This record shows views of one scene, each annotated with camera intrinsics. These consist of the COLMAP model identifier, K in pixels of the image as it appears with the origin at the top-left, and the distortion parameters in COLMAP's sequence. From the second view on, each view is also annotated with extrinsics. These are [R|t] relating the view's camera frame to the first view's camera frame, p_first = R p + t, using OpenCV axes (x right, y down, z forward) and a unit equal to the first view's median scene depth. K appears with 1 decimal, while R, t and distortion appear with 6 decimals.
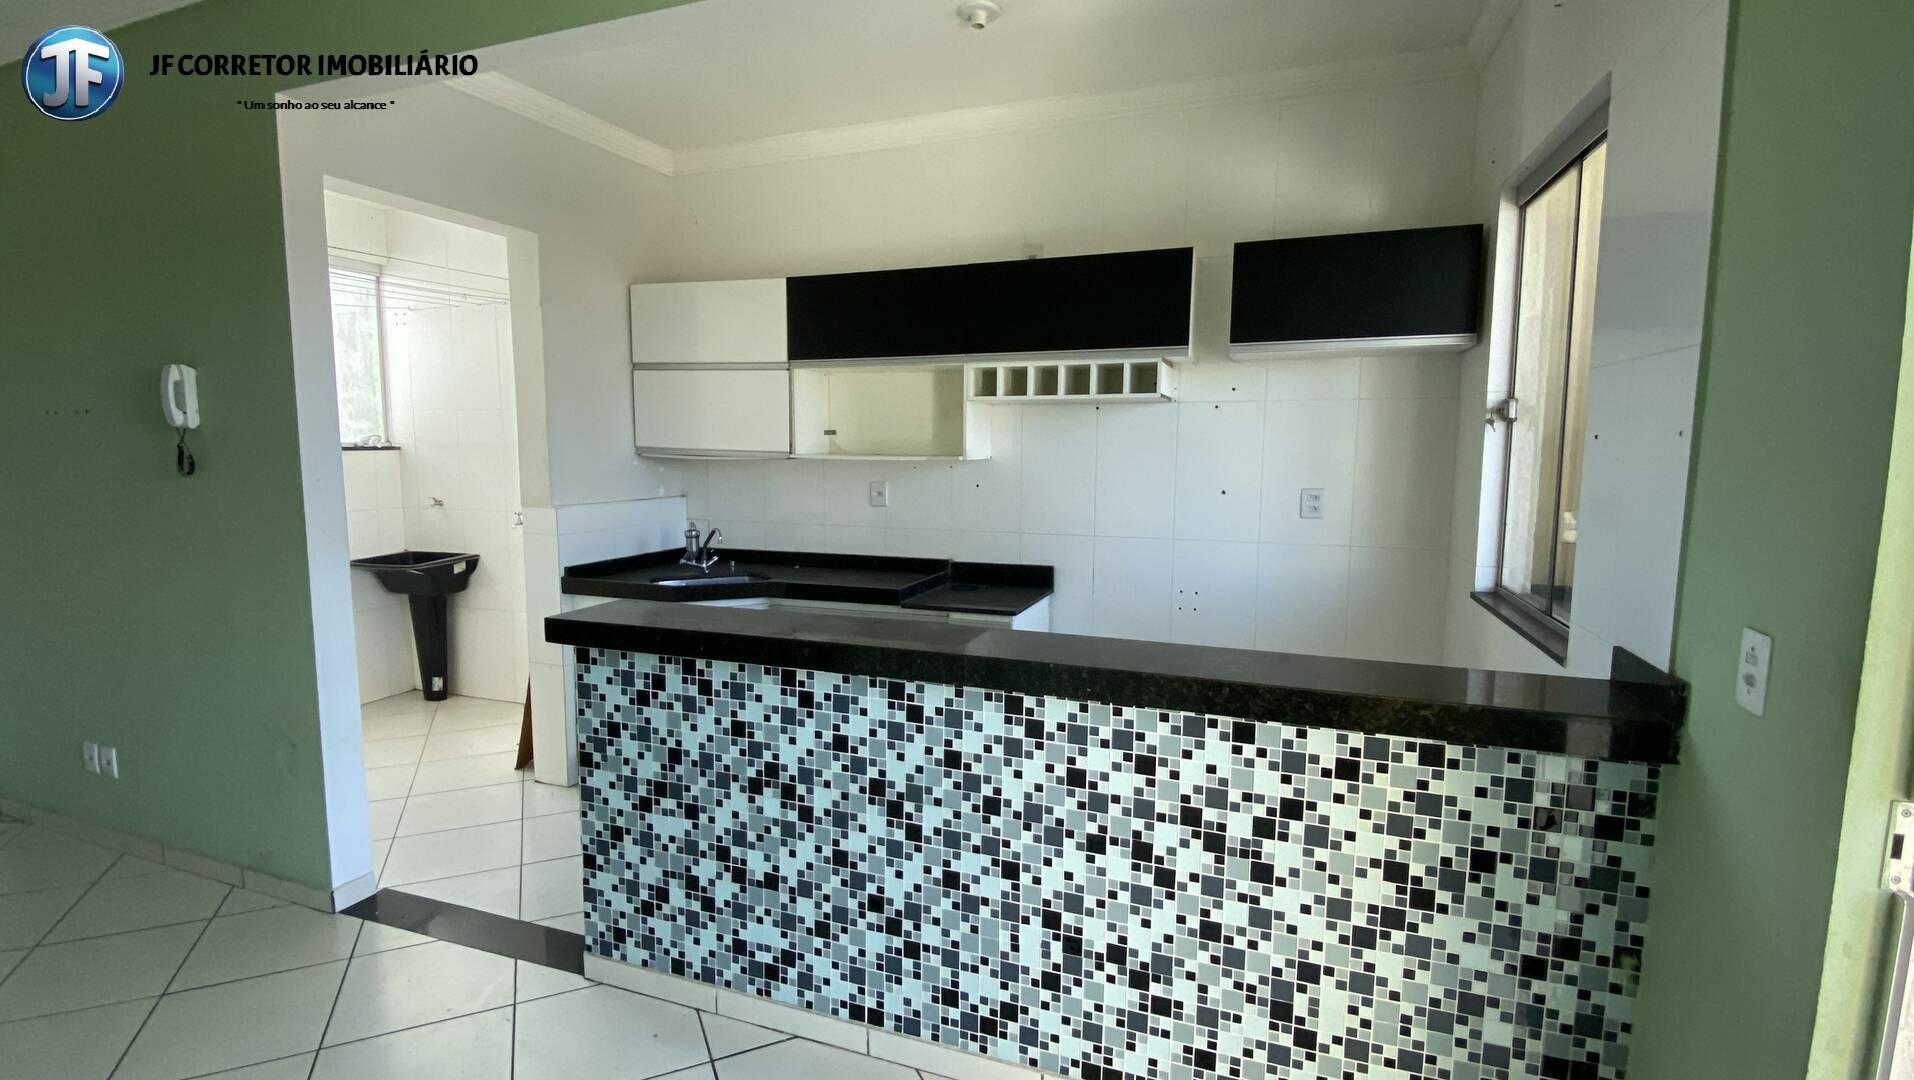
lens RADIAL K [[885.1, 0, 944.4], [0, 885.1, 541.2], [0, 0, 1]] dist [0.080024, -0.092143]
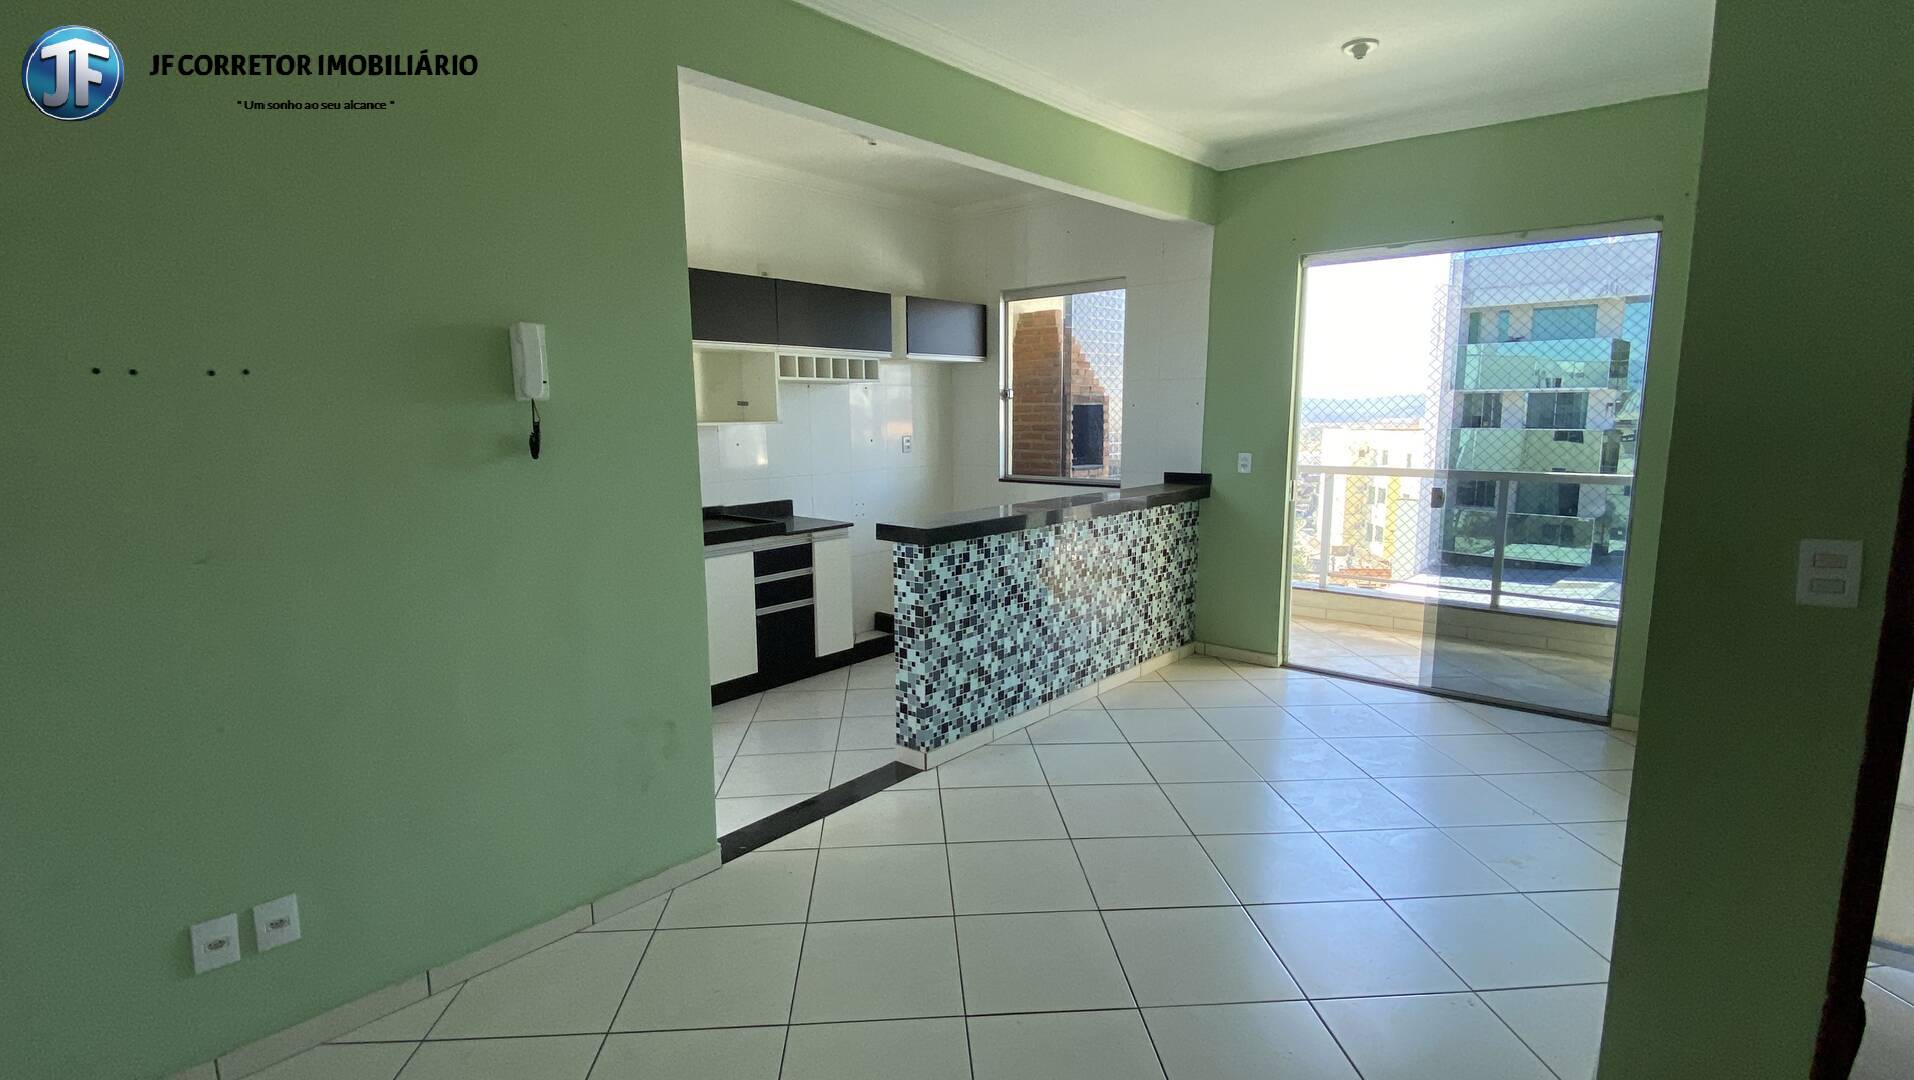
lens RADIAL K [[885.1, 0, 944.4], [0, 885.1, 541.2], [0, 0, 1]] dist [0.080024, -0.092143]
pose [[0.366407, -0.144384, 0.919184, -2.011931], [0.112706, 0.987500, 0.110187, -0.061351], [-0.923603, 0.063224, 0.378100, 0.459467]]
